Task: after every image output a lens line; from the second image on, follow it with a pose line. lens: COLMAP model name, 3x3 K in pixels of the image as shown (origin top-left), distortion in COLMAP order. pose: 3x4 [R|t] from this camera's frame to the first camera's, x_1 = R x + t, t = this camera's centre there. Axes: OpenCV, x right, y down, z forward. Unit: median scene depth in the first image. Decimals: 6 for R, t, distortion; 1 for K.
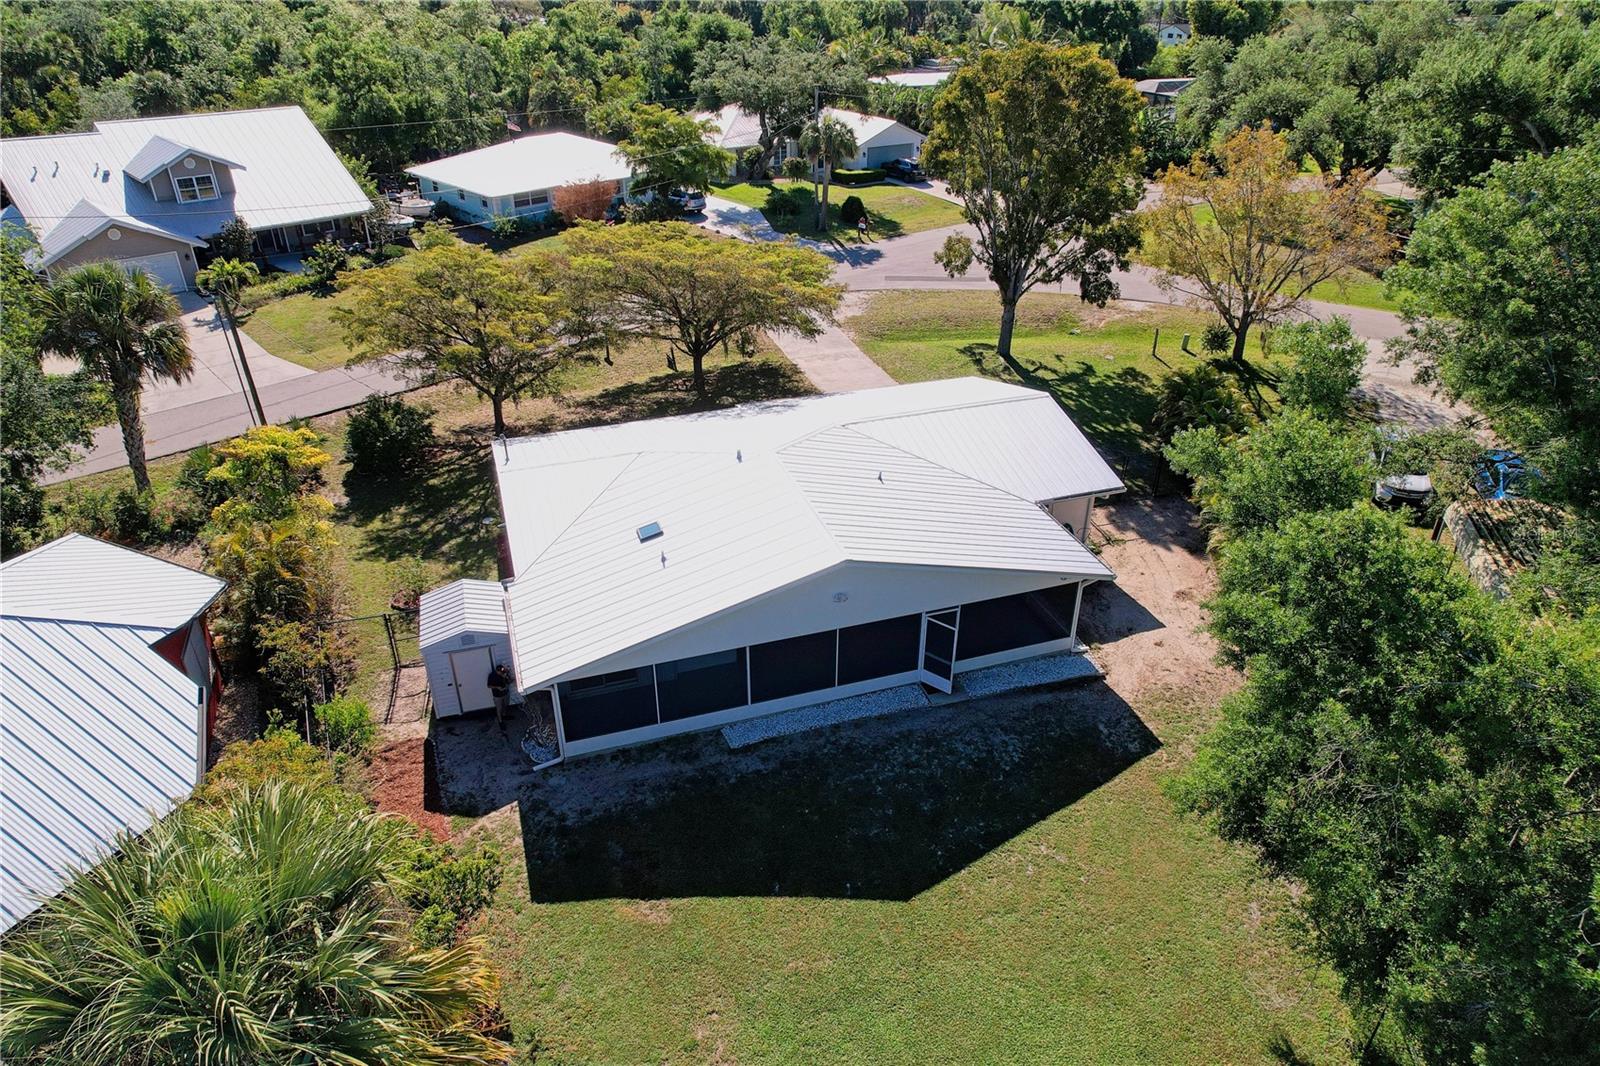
lens RADIAL K [[1025.4, 0, 810.6], [0, 1025.4, 538.8], [0, 0, 1]] dist [-0.068910, 0.062939]
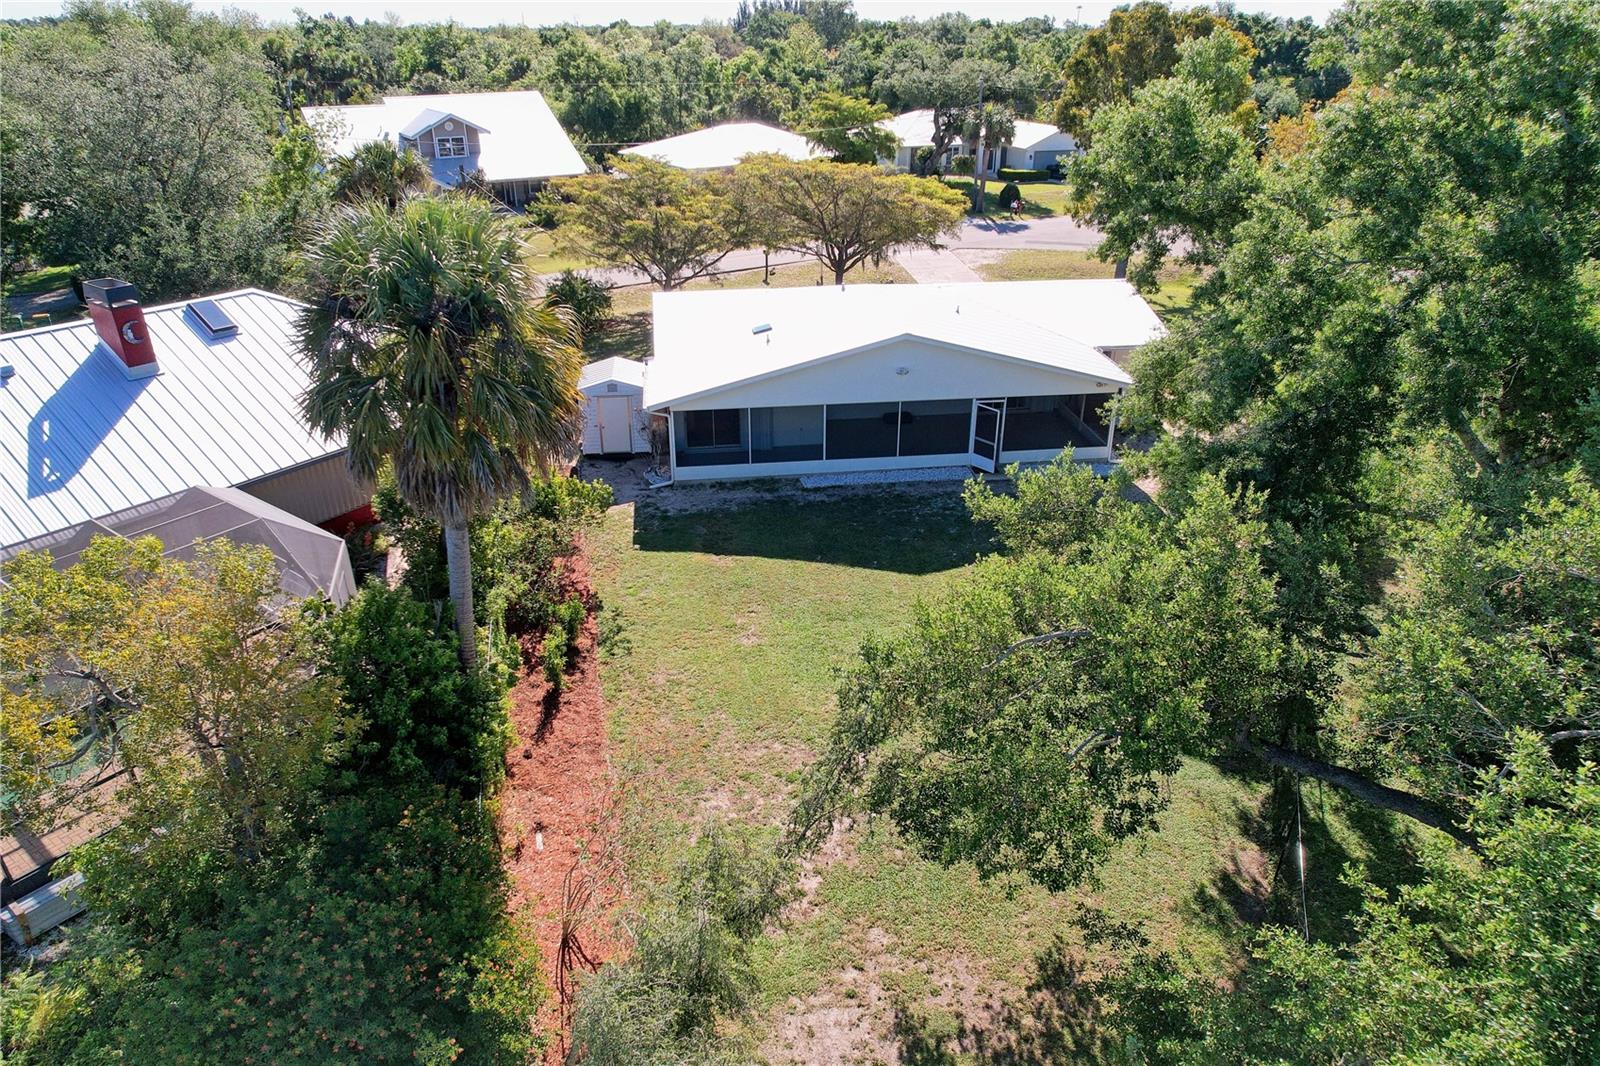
lens RADIAL K [[1025.4, 0, 807.5], [0, 1025.4, 534.7], [0, 0, 1]] dist [-0.068910, 0.062939]
pose [[0.980909, 0.084855, -0.174977, 0.052552], [-0.094967, 0.994212, -0.050238, 0.114879], [0.169701, 0.065896, 0.983290, -0.077988]]
